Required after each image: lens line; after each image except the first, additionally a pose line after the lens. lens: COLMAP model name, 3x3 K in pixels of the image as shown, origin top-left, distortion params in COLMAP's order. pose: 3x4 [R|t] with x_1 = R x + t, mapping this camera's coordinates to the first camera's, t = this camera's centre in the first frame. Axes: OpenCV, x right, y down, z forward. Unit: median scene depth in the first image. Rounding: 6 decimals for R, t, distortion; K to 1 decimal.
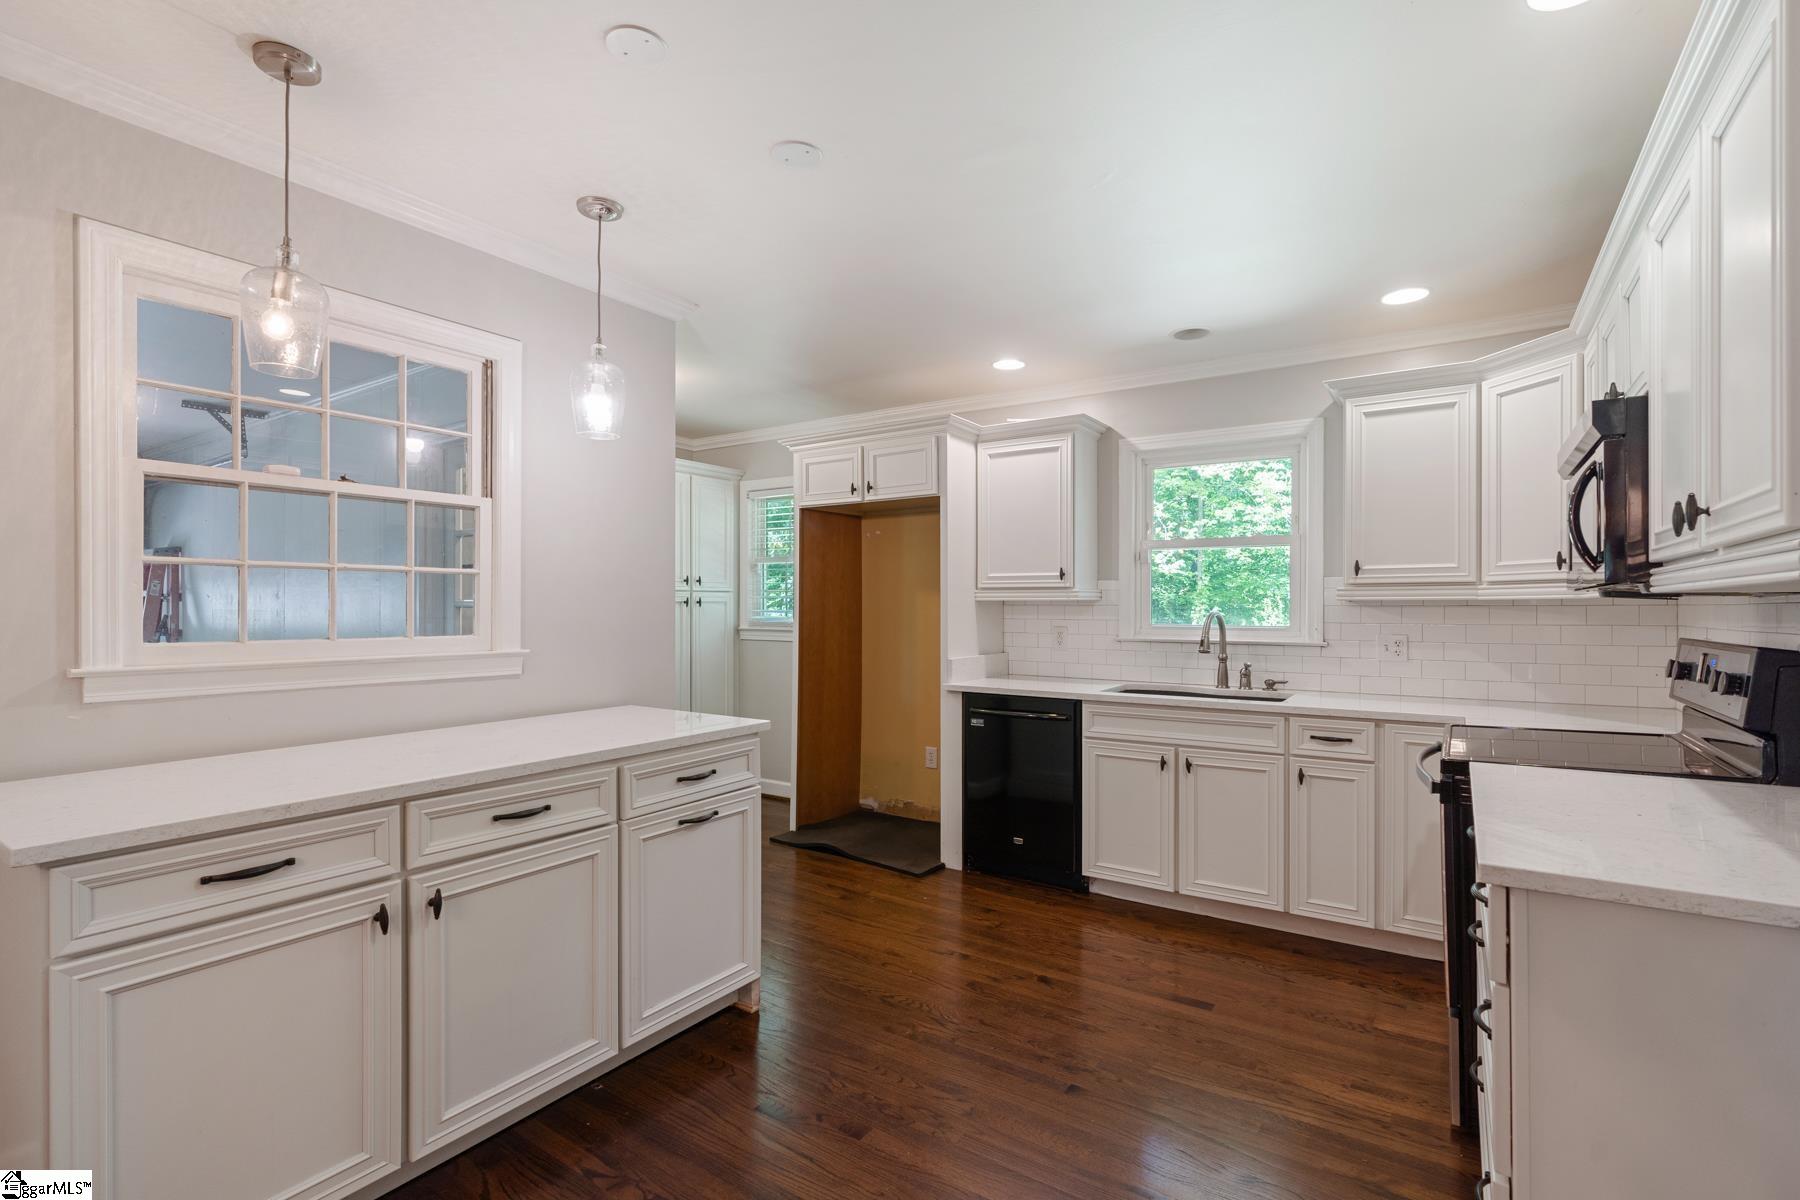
lens RADIAL K [[823.3, 0, 890.8], [0, 823.3, 602.7], [0, 0, 1]] dist [-0.007541, 0.002388]
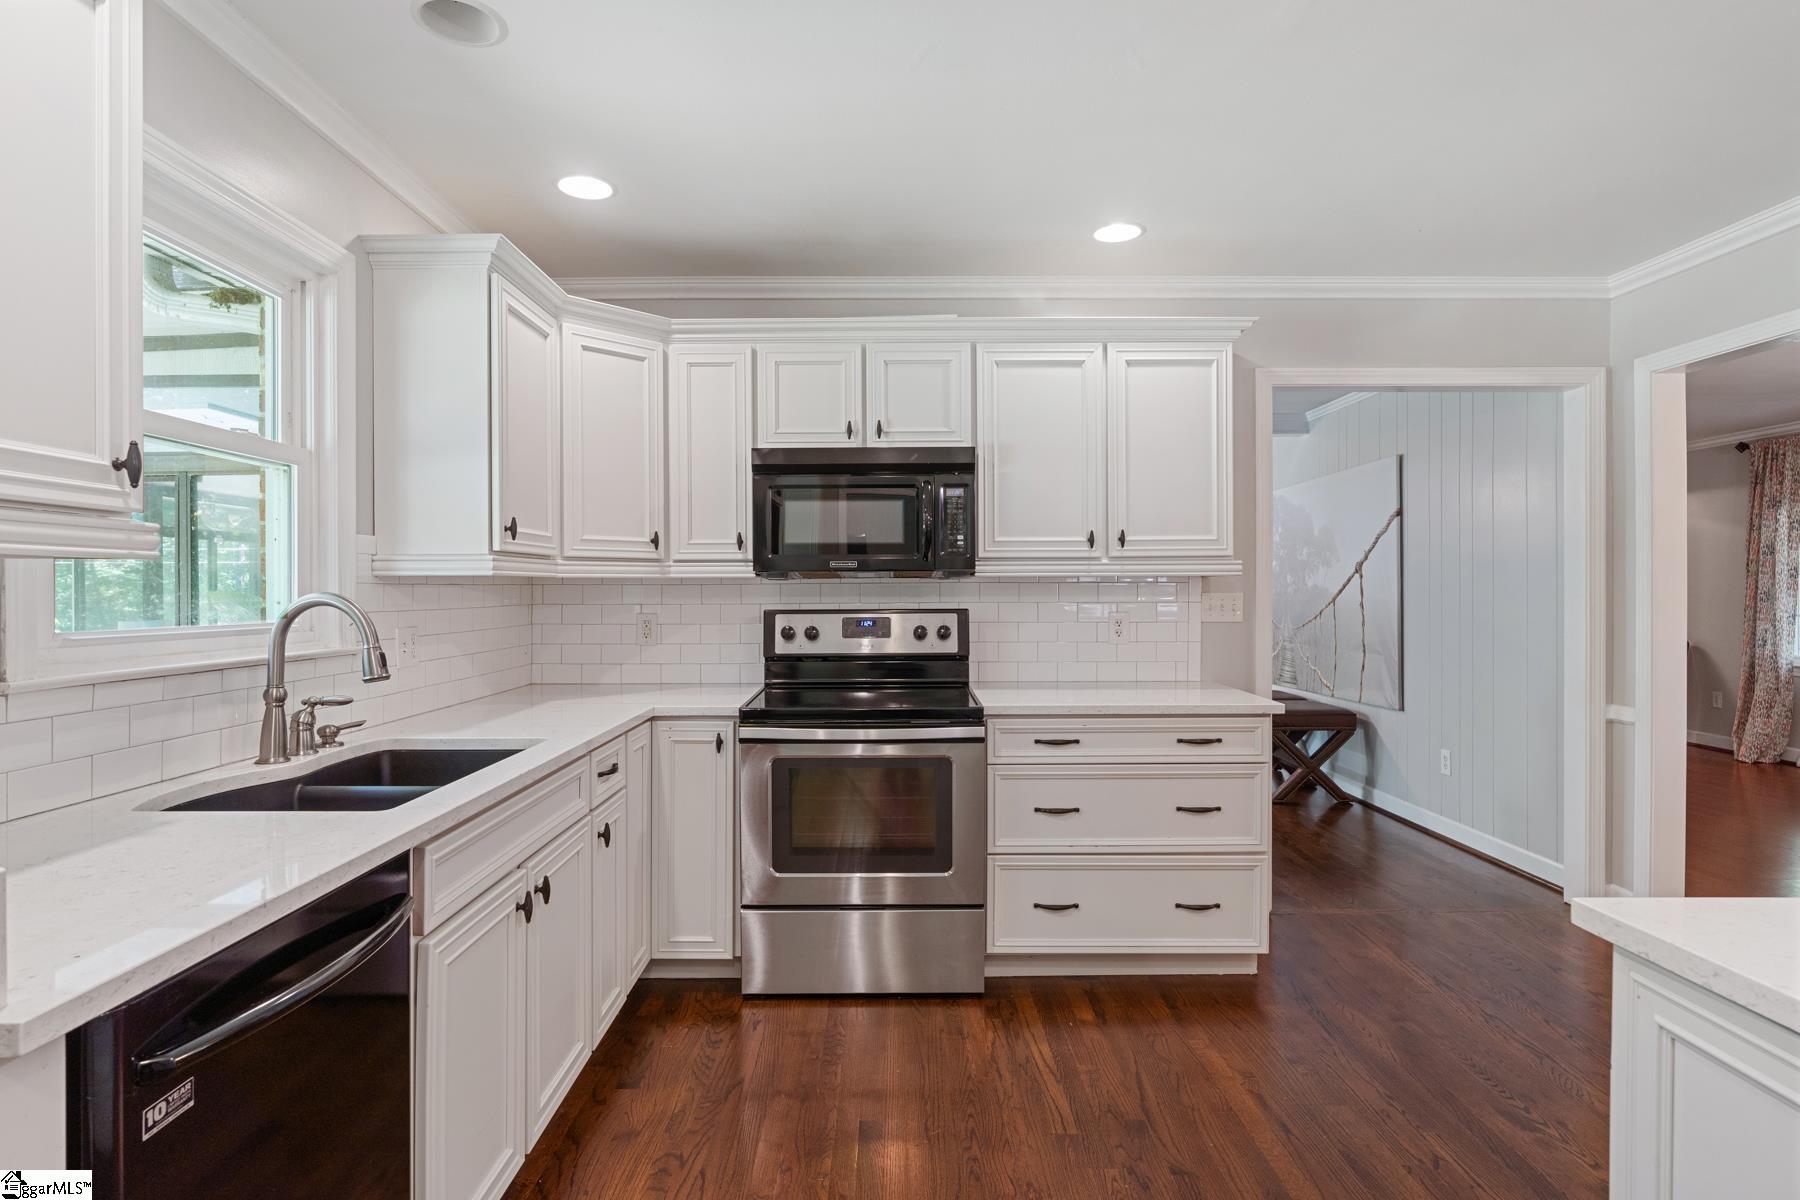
lens RADIAL K [[924.2, 0, 894.1], [0, 924.2, 594.9], [0, 0, 1]] dist [-0.005725, 0.001941]
pose [[-0.566137, -0.001162, 0.824310, -0.270182], [0.000430, 0.999998, 0.001705, 0.013001], [-0.824311, 0.001320, -0.566136, 1.264701]]
